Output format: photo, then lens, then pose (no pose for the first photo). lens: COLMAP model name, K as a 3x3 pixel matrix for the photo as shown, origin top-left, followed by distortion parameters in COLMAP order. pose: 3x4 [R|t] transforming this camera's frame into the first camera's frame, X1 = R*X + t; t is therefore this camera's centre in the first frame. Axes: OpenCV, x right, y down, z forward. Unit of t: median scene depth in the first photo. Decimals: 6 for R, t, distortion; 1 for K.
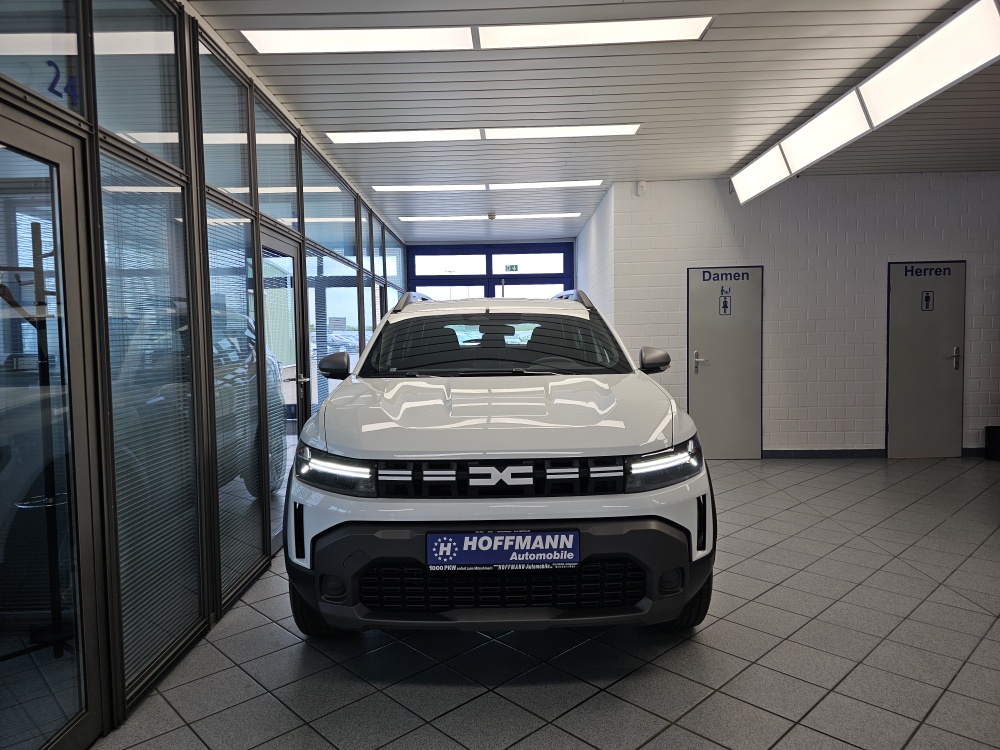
lens RADIAL K [[672.9, 0, 493.8], [0, 672.9, 381.6], [0, 0, 1]] dist [0.050698, -0.051632]
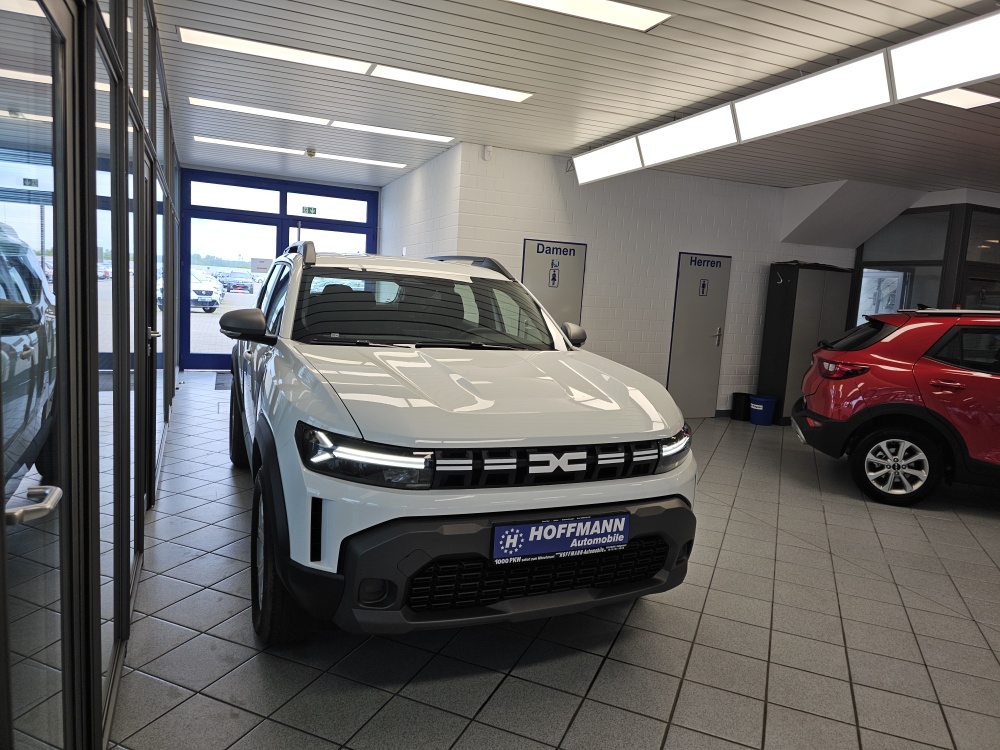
lens RADIAL K [[672.9, 0, 505.8], [0, 672.9, 379.6], [0, 0, 1]] dist [0.050698, -0.051632]
pose [[0.910405, 0.020273, 0.413221, -0.278160], [-0.049757, 0.996914, 0.060715, -0.021524], [-0.410715, -0.075836, 0.908605, 0.089649]]
